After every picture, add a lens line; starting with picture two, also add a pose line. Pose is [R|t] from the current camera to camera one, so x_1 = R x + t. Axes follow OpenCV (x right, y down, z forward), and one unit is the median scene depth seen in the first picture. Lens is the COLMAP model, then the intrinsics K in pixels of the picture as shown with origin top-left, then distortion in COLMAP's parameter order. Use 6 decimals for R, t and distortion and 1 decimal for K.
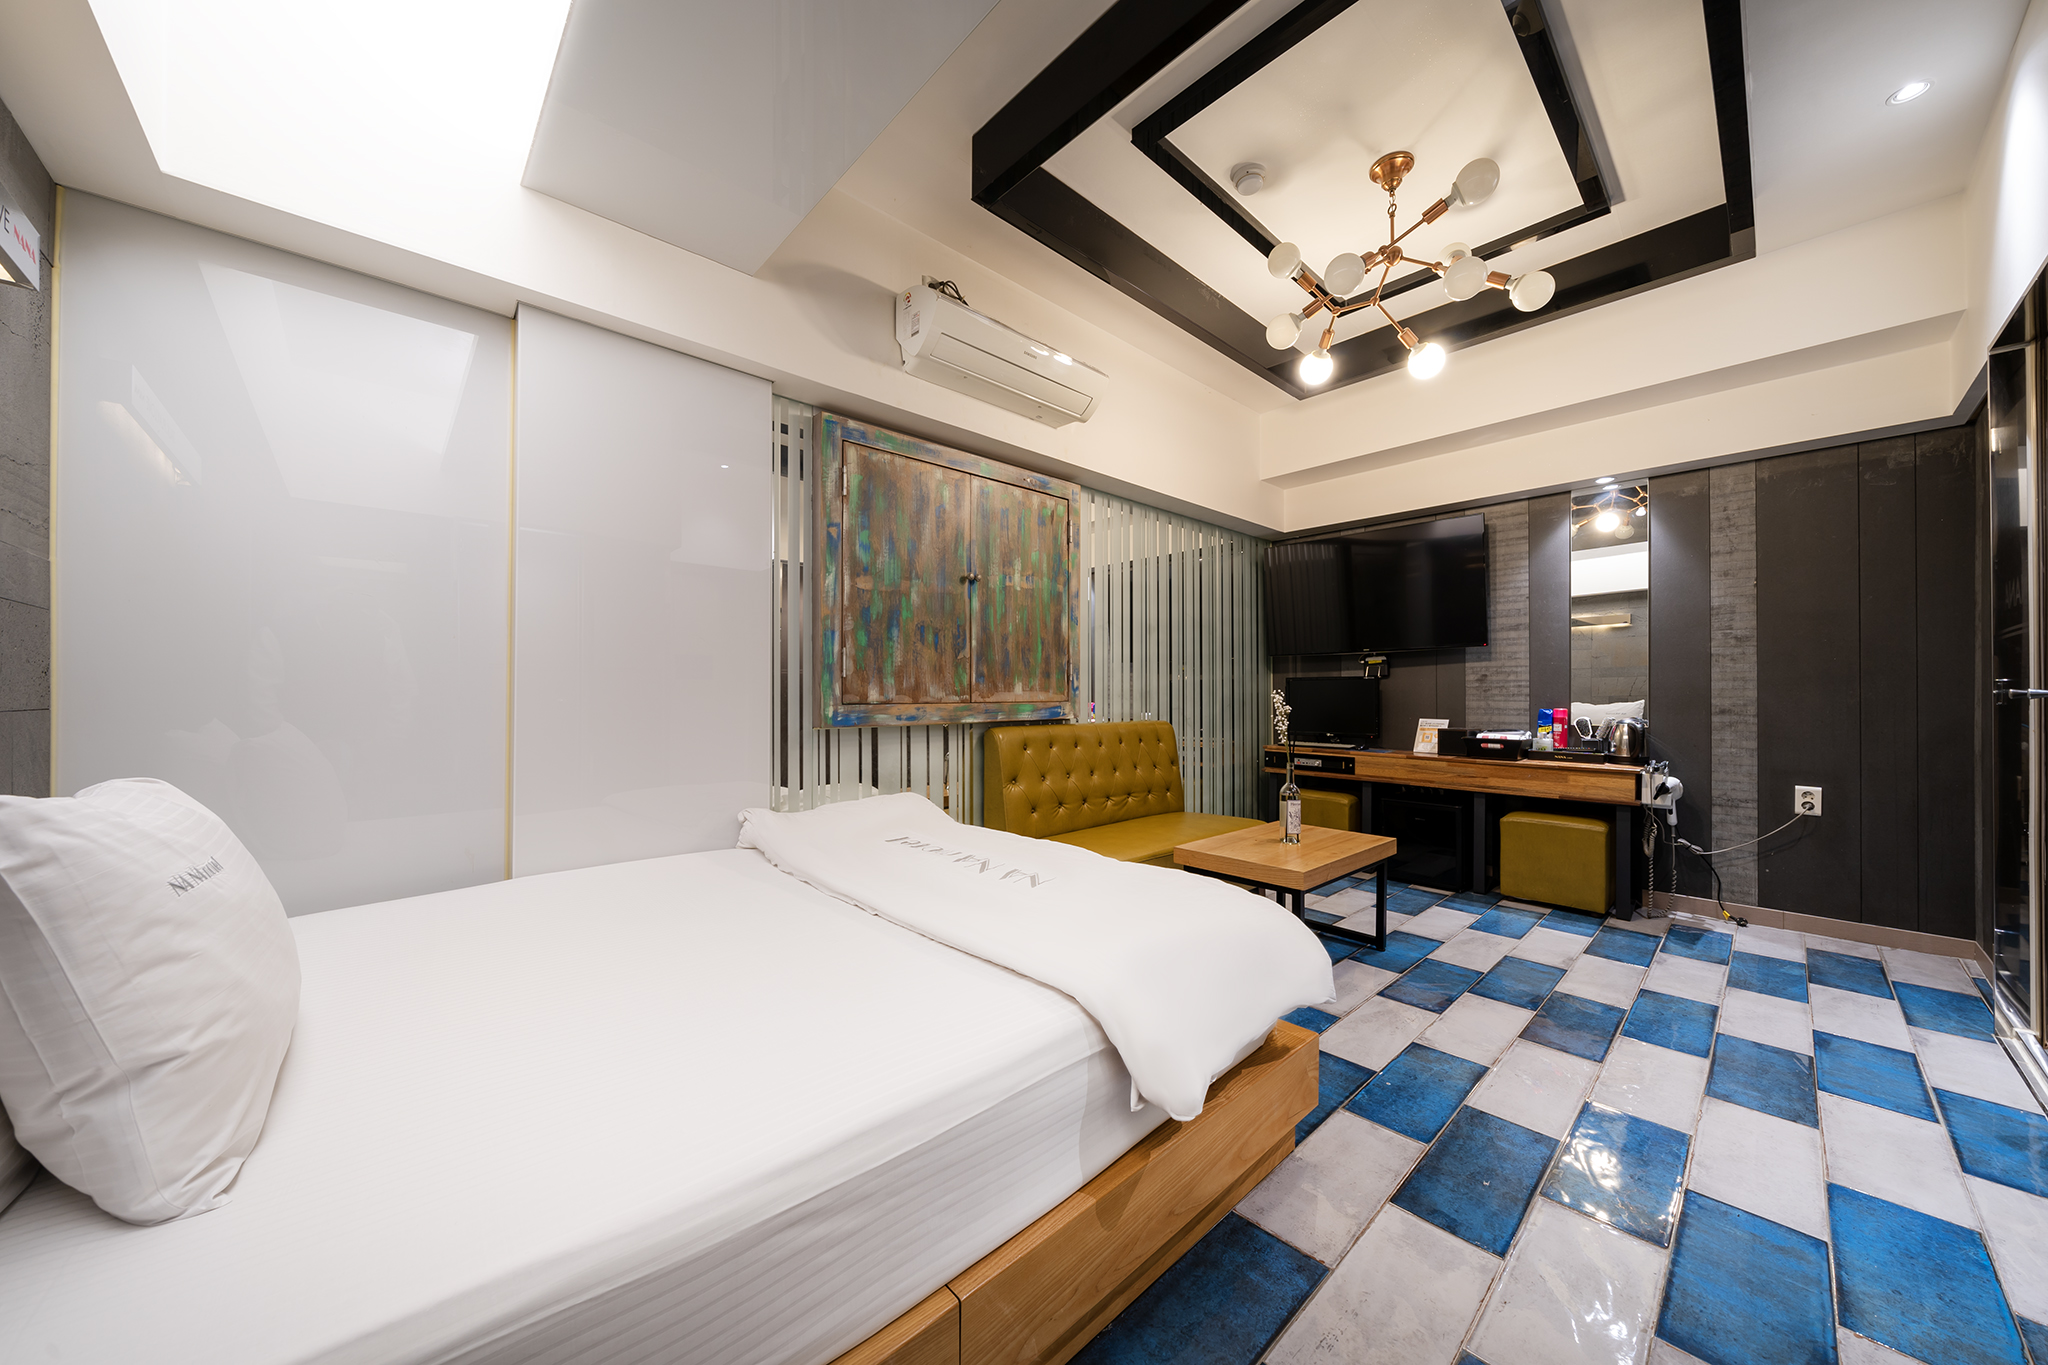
lens RADIAL K [[701.4, 0, 1020.6], [0, 701.4, 690.6], [0, 0, 1]] dist [-0.001604, -0.002317]
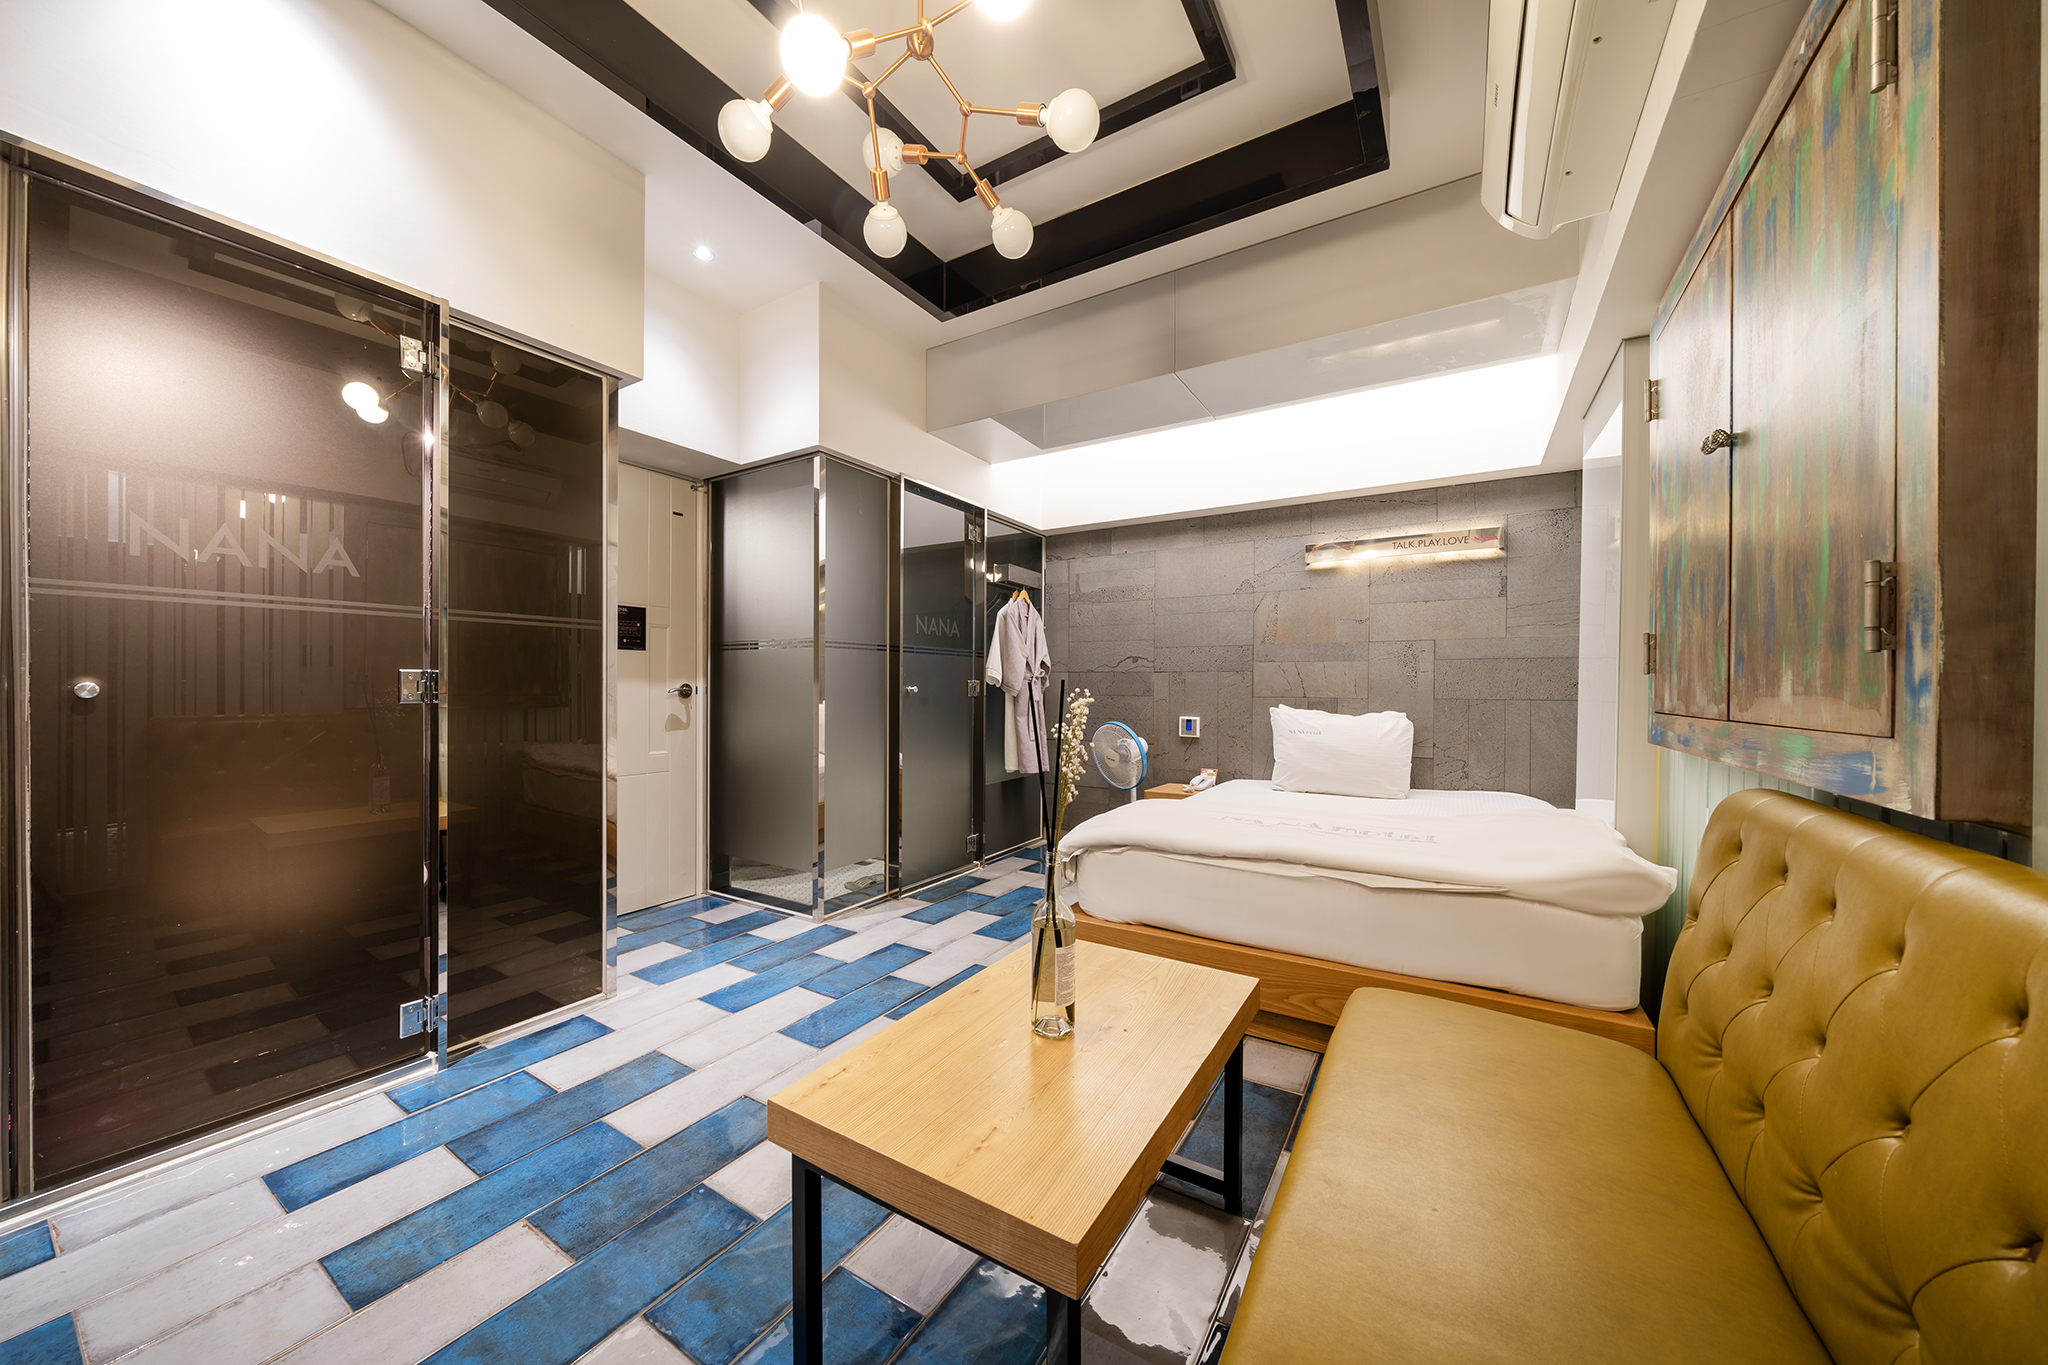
lens RADIAL K [[701.4, 0, 1020.6], [0, 701.4, 690.6], [0, 0, 1]] dist [-0.001604, -0.002317]
pose [[-0.964134, -0.005354, -0.265361, 0.476649], [-0.005796, 0.999983, 0.000882, 0.000367], [0.265352, 0.002388, -0.964149, 1.295483]]
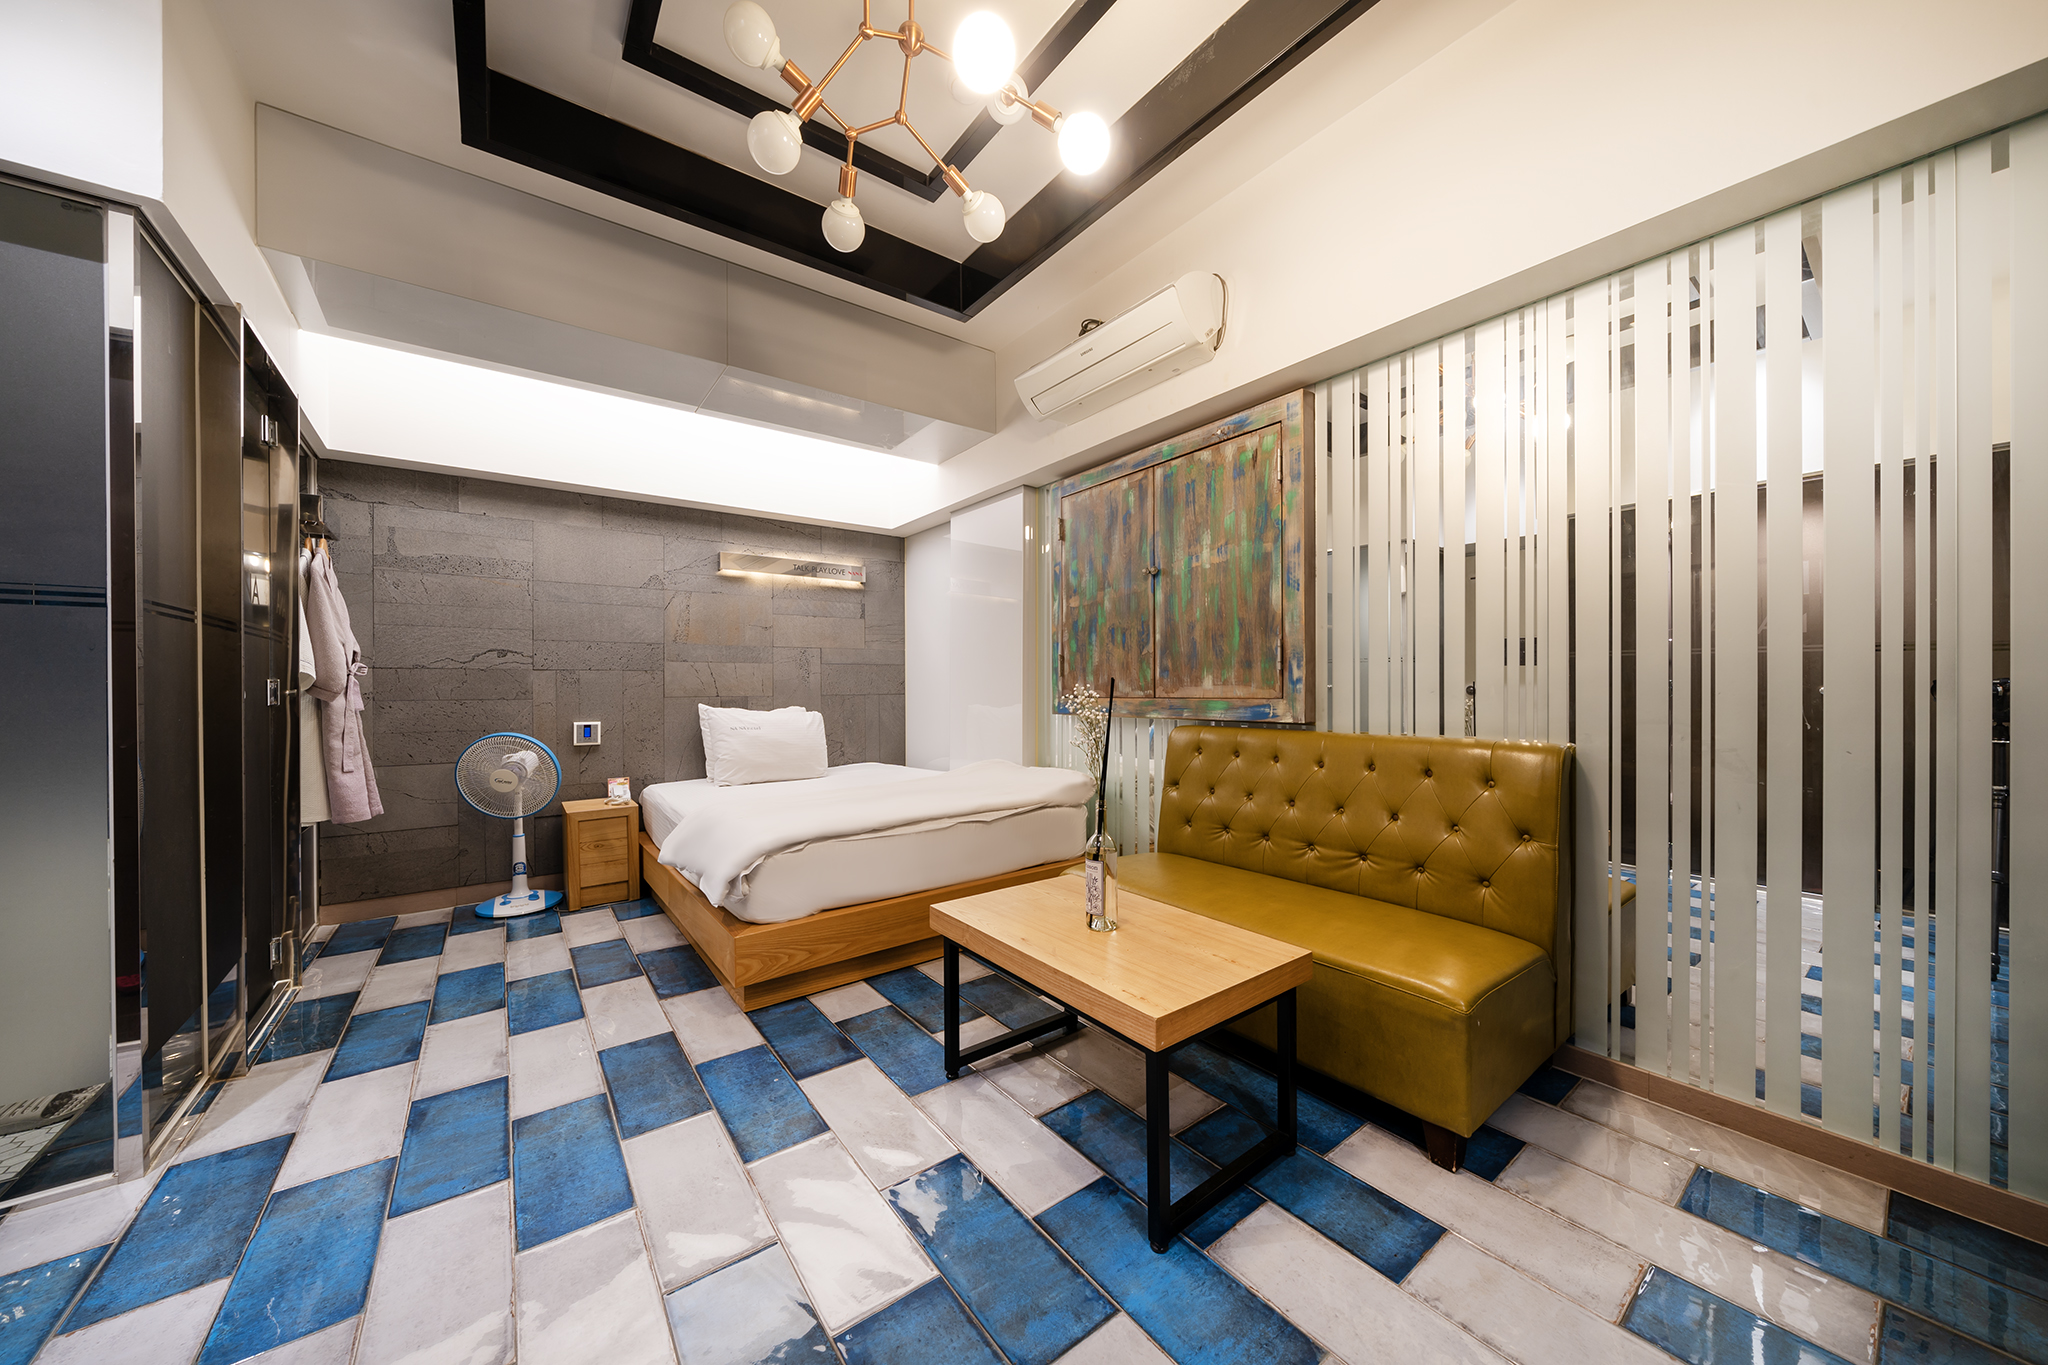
lens RADIAL K [[701.4, 0, 1020.6], [0, 701.4, 690.6], [0, 0, 1]] dist [-0.001604, -0.002317]
pose [[-0.101882, 0.002868, -0.994792, 0.921808], [0.010445, 0.999944, 0.001813, 0.003273], [0.994742, -0.010206, -0.101906, 0.903168]]
